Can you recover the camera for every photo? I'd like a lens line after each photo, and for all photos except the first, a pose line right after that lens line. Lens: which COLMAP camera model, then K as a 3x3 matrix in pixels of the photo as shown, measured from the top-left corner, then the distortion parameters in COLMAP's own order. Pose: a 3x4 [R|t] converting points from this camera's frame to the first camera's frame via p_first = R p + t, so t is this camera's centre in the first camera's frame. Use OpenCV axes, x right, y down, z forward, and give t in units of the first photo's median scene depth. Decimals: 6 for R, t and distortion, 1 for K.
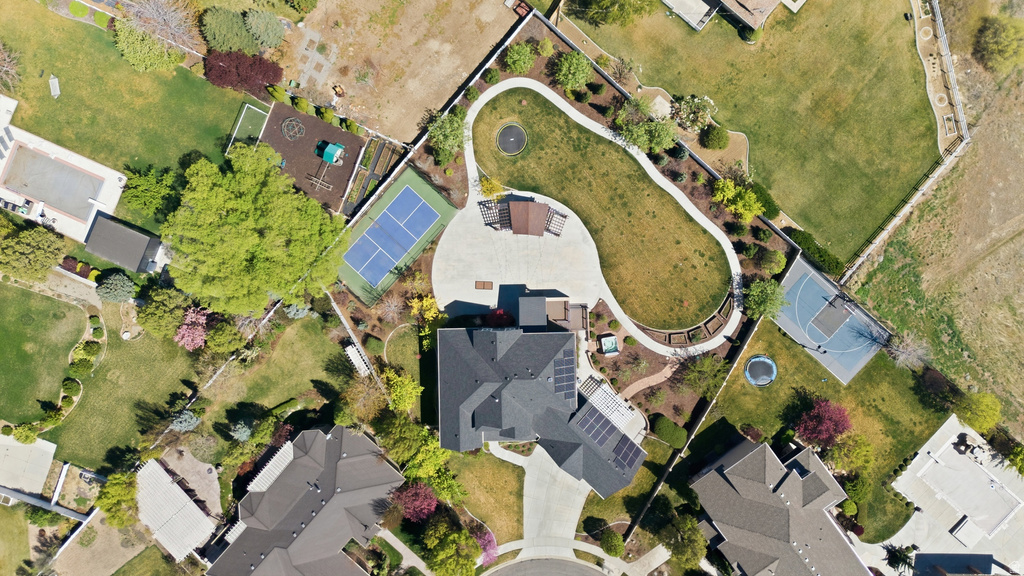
lens RADIAL K [[749.1, 0, 508.8], [0, 749.1, 289.8], [0, 0, 1]] dist [0.067183, -0.058037]
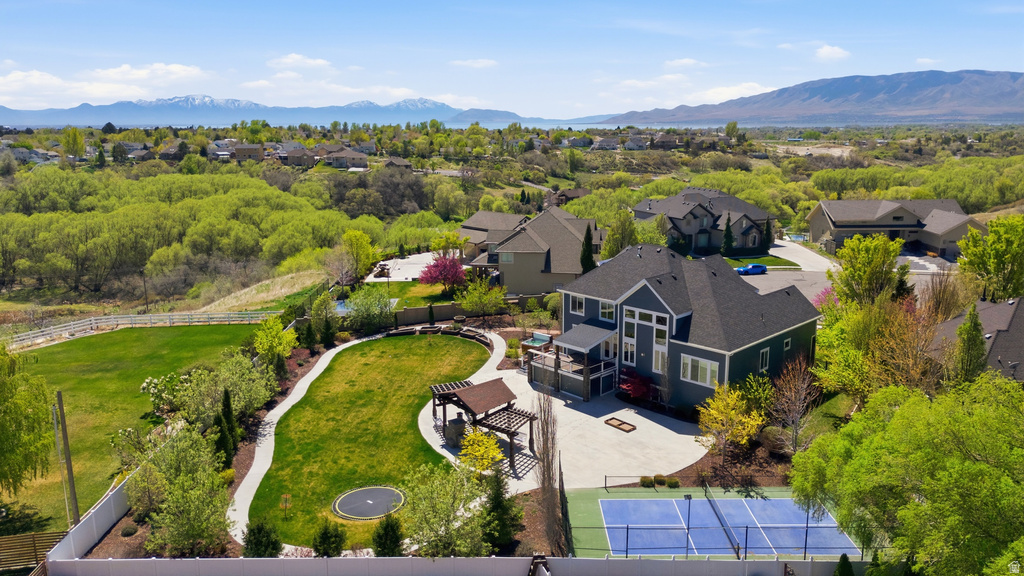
lens RADIAL K [[749.1, 0, 515.1], [0, 749.1, 285.7], [0, 0, 1]] dist [0.067183, -0.058037]
pose [[-0.686254, -0.126486, 0.716280, -0.369146], [0.725567, -0.188196, 0.661918, -0.415471], [0.051078, 0.973953, 0.220924, 0.774615]]
